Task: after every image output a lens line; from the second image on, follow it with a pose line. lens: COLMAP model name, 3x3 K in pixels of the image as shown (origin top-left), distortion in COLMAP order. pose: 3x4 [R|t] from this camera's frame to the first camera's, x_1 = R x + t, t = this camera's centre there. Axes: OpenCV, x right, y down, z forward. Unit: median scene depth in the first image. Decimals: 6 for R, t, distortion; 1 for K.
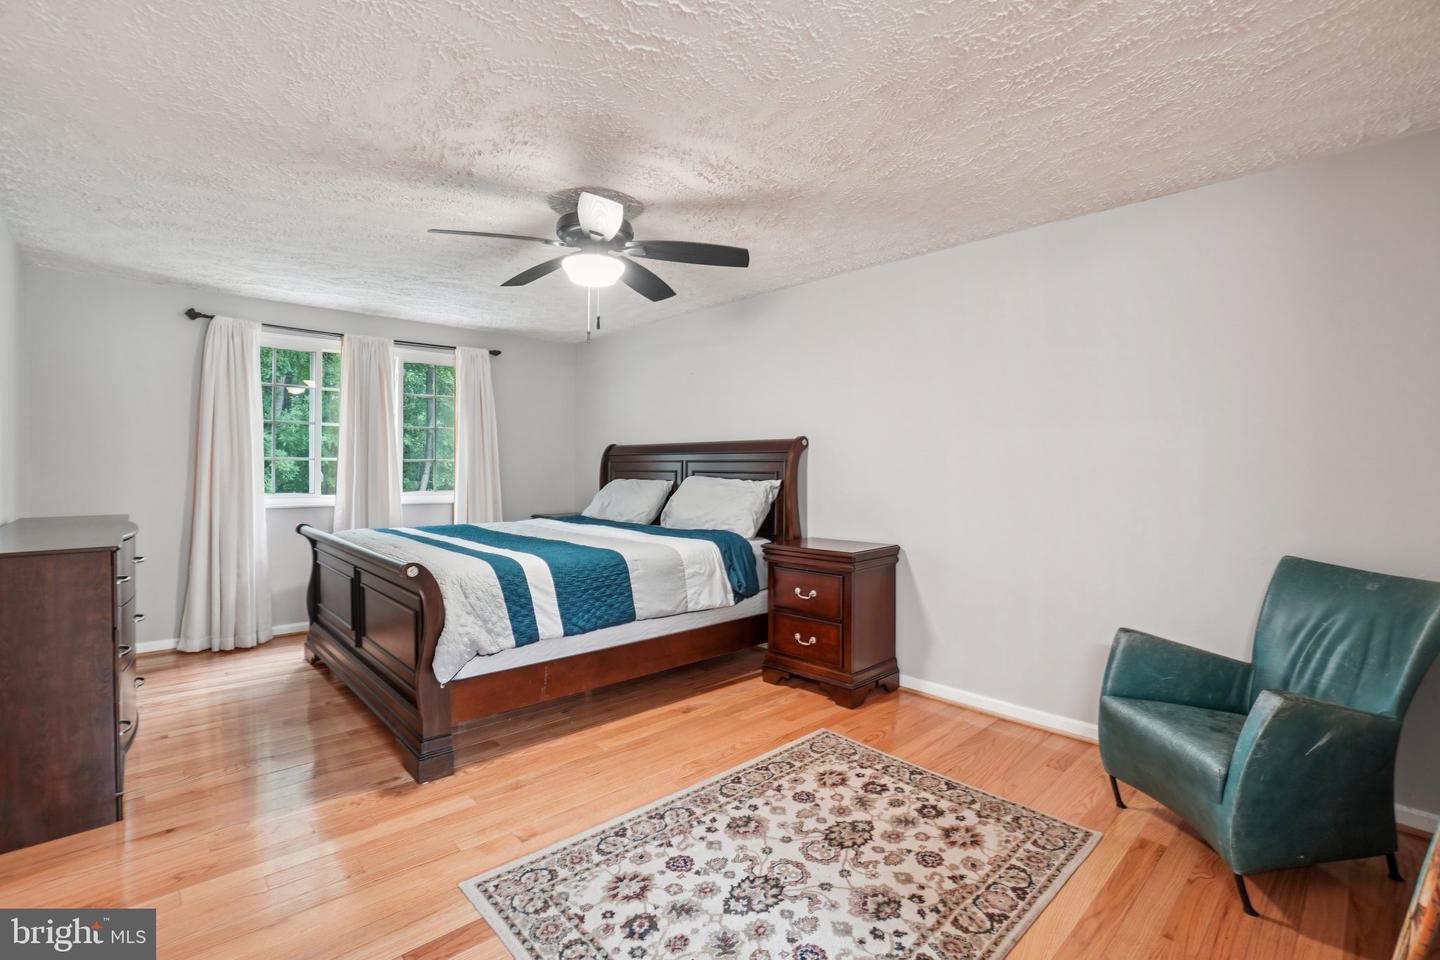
lens RADIAL K [[634.0, 0, 720.3], [0, 634.0, 481.4], [0, 0, 1]] dist [-0.016441, 0.000052]
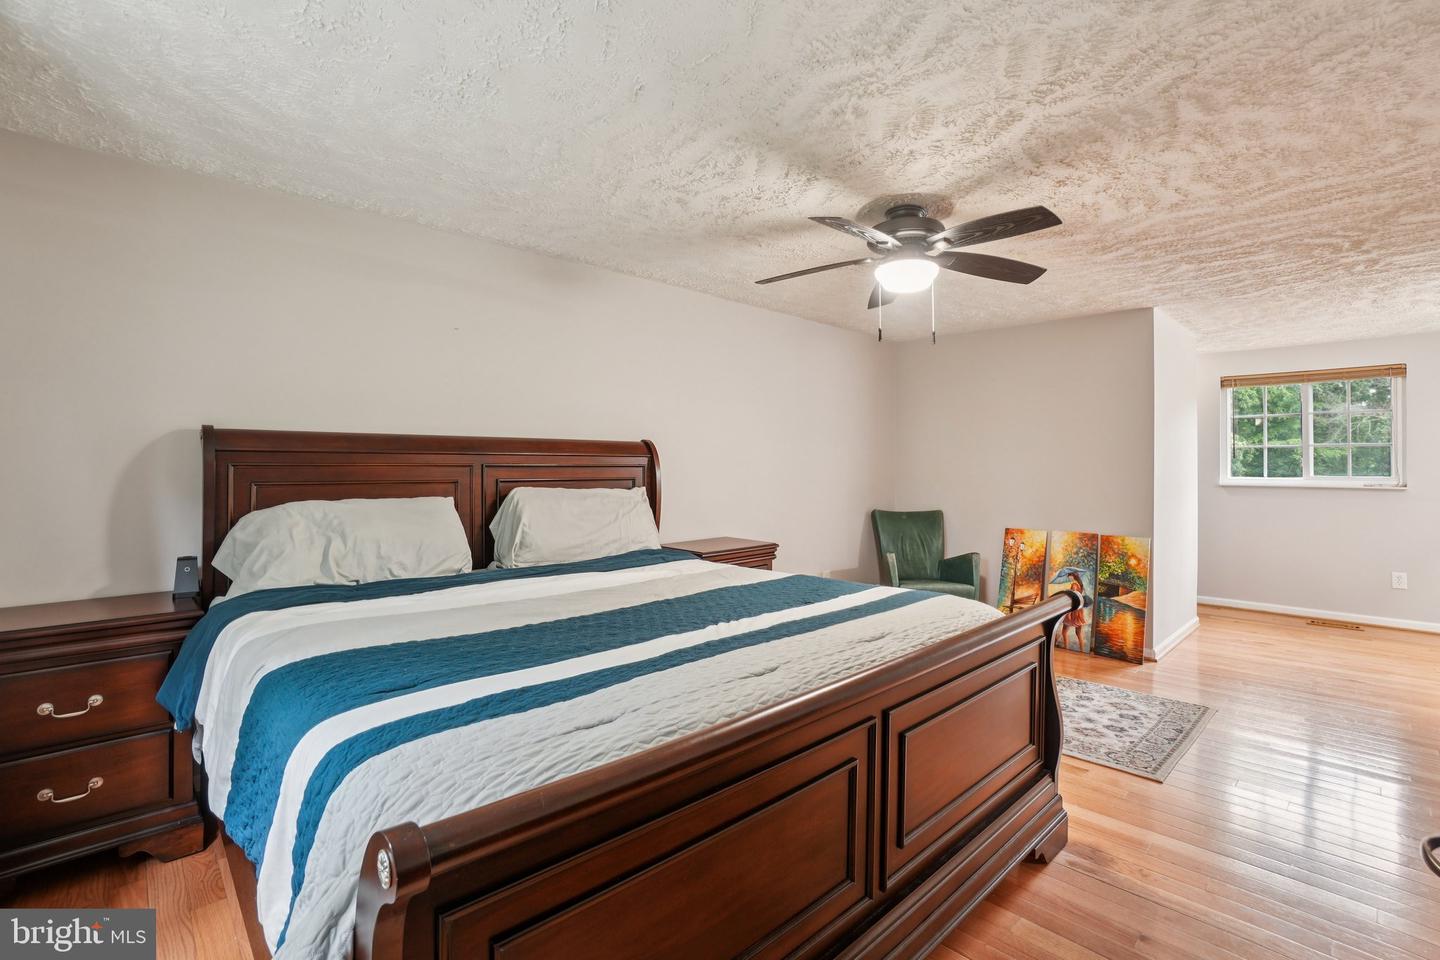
lens RADIAL K [[661.7, 0, 719.1], [0, 661.7, 464.6], [0, 0, 1]] dist [-0.002270, -0.000160]
pose [[-0.018098, -0.002020, 0.999834, -1.121825], [0.019618, 0.999805, 0.002375, -0.044013], [-0.999644, 0.019658, -0.018055, 1.206544]]
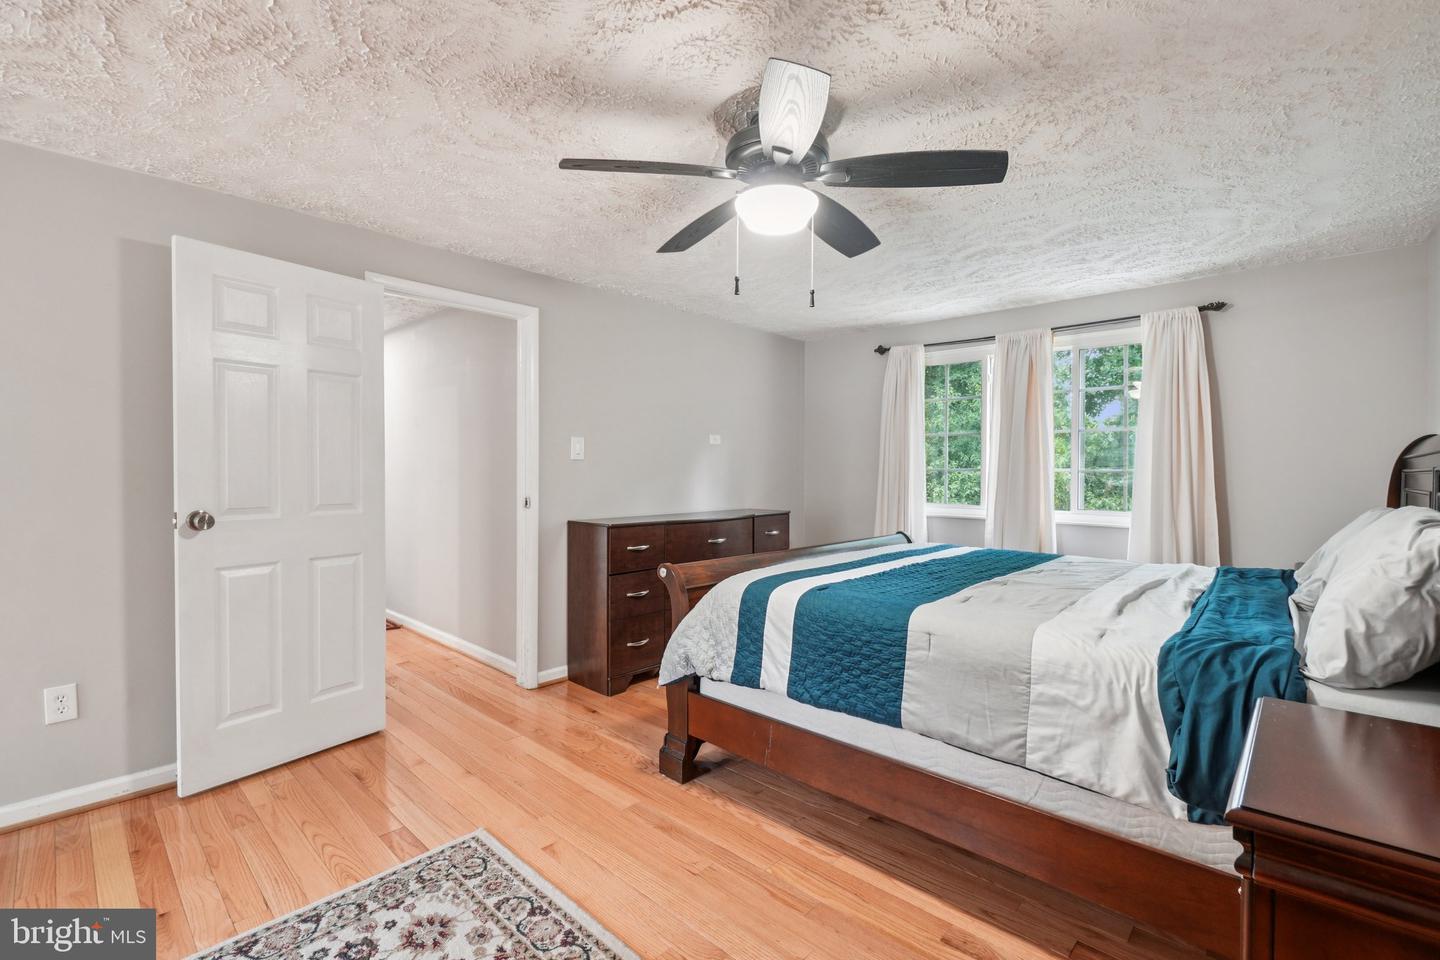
lens RADIAL K [[645.1, 0, 718.7], [0, 645.1, 478.1], [0, 0, 1]] dist [0.003172, -0.000041]
pose [[0.082198, 0.006508, -0.996595, 0.500627], [-0.034015, 0.999414, 0.003721, -0.020336], [0.996035, 0.033593, 0.082372, 0.805605]]
